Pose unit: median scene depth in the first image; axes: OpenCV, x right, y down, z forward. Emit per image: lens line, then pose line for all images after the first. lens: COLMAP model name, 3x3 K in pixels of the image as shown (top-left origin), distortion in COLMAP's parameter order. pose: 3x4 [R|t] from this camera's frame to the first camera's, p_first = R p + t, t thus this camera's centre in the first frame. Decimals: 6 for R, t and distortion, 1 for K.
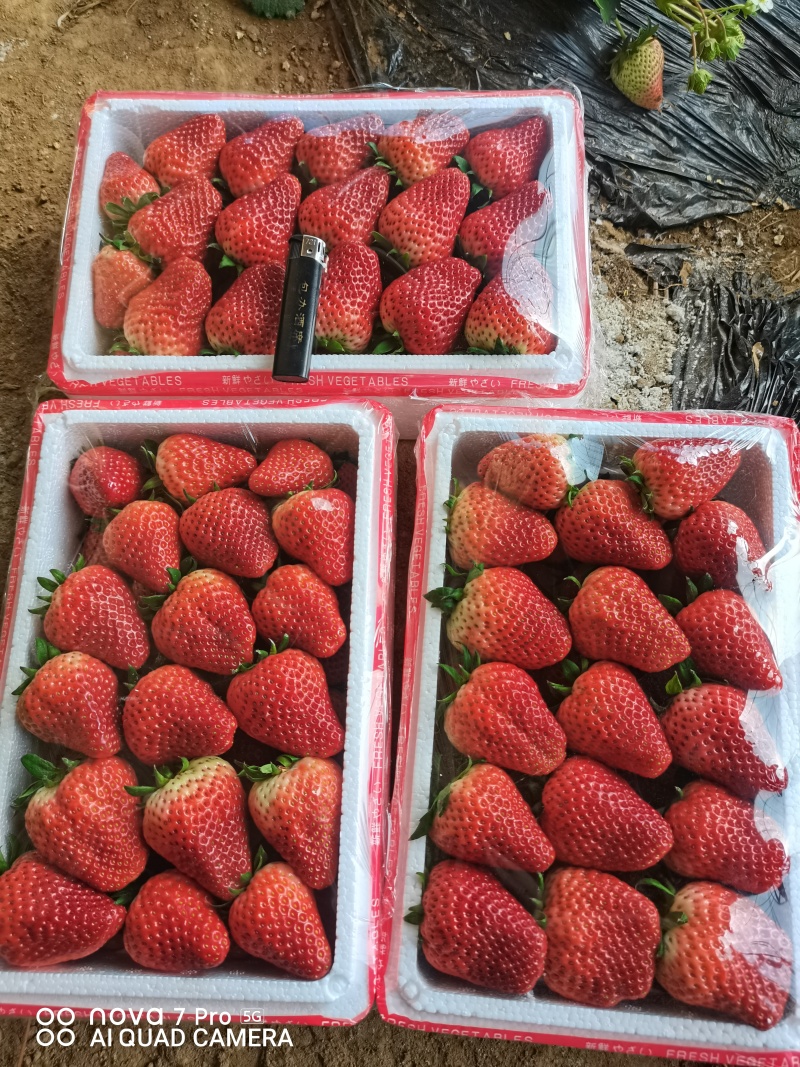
lens RADIAL K [[818.9, 0, 396.9], [0, 818.9, 540.3], [0, 0, 1]] dist [0.034377, -0.007704]
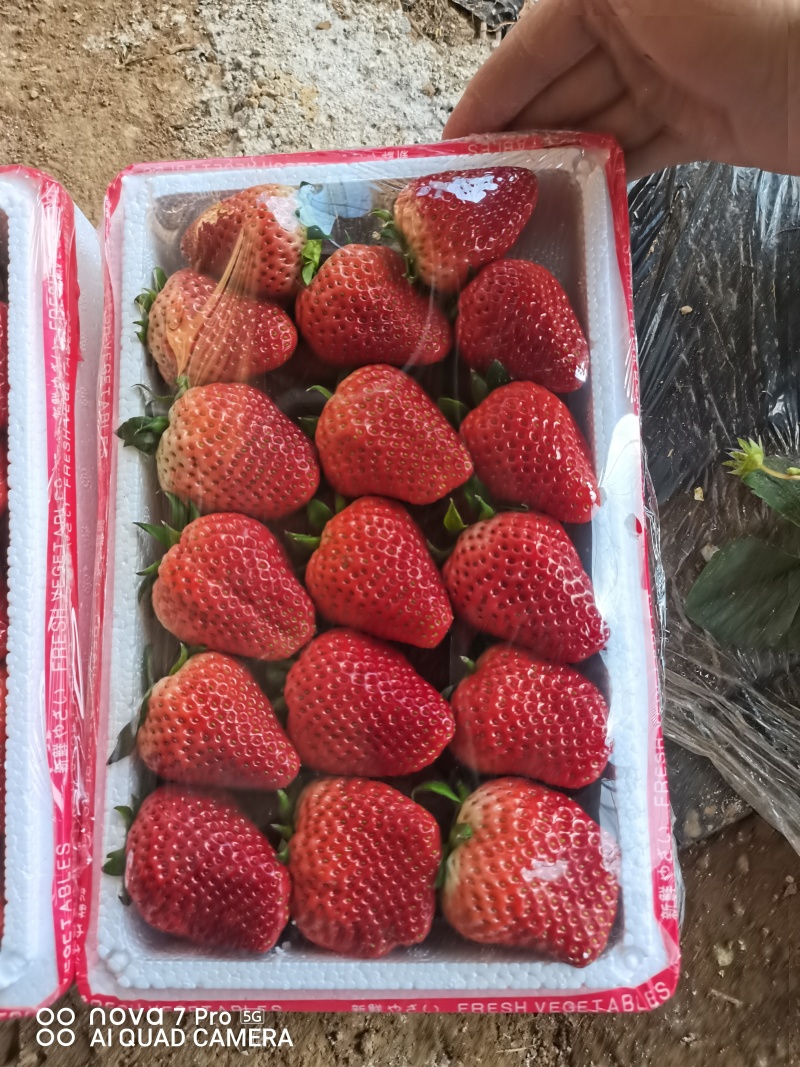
lens RADIAL K [[812.1, 0, 400.0], [0, 812.1, 533.5], [0, 0, 1]] dist [0.025057, -0.012203]
pose [[0.995508, -0.093724, 0.013432, 0.247483], [0.091811, 0.990232, 0.104937, 0.097908], [-0.023136, -0.103233, 0.994388, 0.264176]]
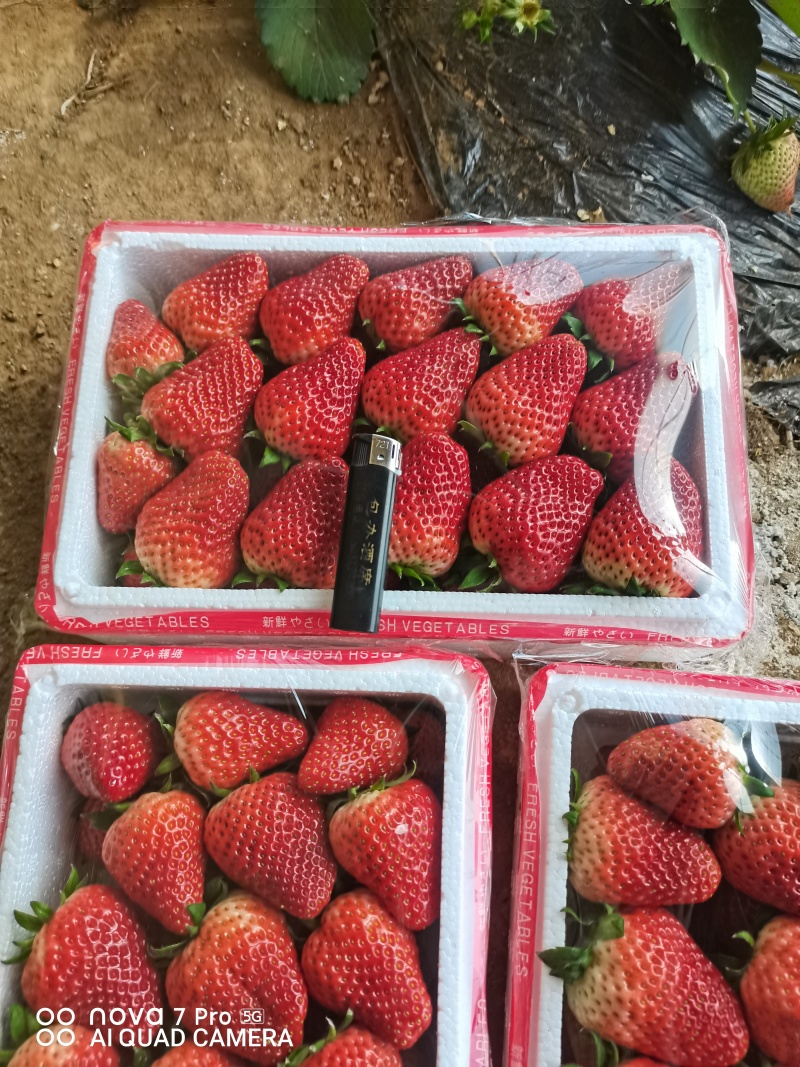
lens RADIAL K [[812.1, 0, 400.0], [0, 812.1, 533.5], [0, 0, 1]] dist [0.025057, -0.012203]
pose [[0.999886, 0.010724, -0.010656, -0.081325], [-0.010620, 0.999896, 0.009725, -0.293830], [0.010759, -0.009611, 0.999896, 0.259889]]
